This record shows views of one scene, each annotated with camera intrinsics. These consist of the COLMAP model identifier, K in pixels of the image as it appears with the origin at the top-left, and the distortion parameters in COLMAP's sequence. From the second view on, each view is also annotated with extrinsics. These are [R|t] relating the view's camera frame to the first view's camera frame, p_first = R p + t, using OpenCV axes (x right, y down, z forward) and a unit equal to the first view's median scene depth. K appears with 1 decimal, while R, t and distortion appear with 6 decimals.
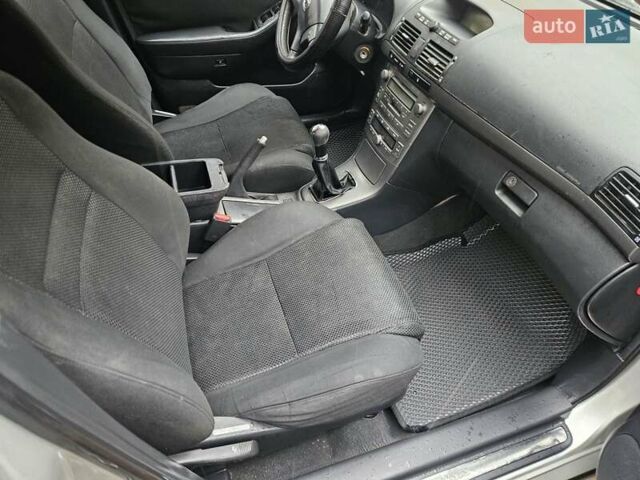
lens RADIAL K [[425.4, 0, 319.1], [0, 425.4, 237.2], [0, 0, 1]] dist [0.068551, -0.063618]
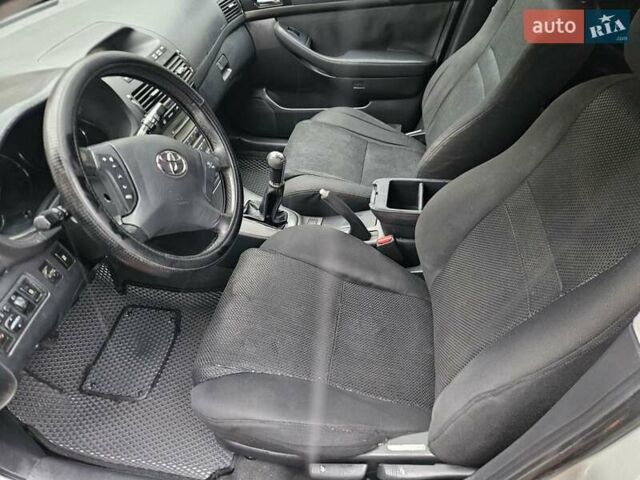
lens RADIAL K [[425.4, 0, 319.1], [0, 425.4, 237.2], [0, 0, 1]] dist [0.068551, -0.063618]
pose [[-0.873311, -0.325204, 0.362726, -0.502075], [0.361253, 0.067232, 0.930041, -1.117854], [-0.326840, 0.943251, 0.058766, 1.083529]]
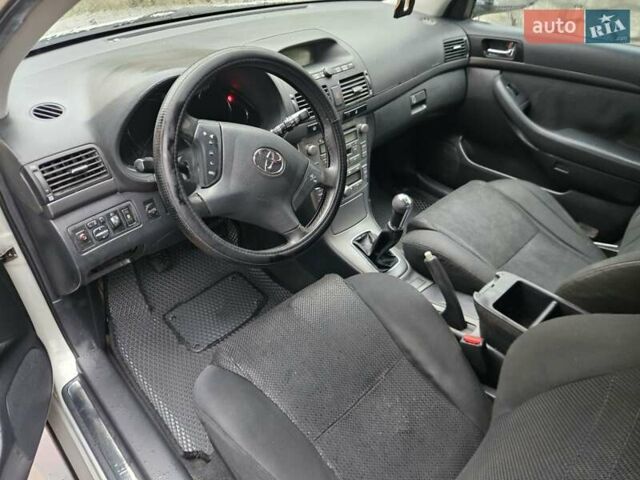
lens RADIAL K [[425.4, 0, 319.1], [0, 425.4, 237.2], [0, 0, 1]] dist [0.068551, -0.063618]
pose [[-0.417497, -0.603433, 0.679385, -0.598663], [0.616900, 0.360734, 0.699504, -0.980391], [-0.667181, 0.711154, 0.221653, 0.972200]]
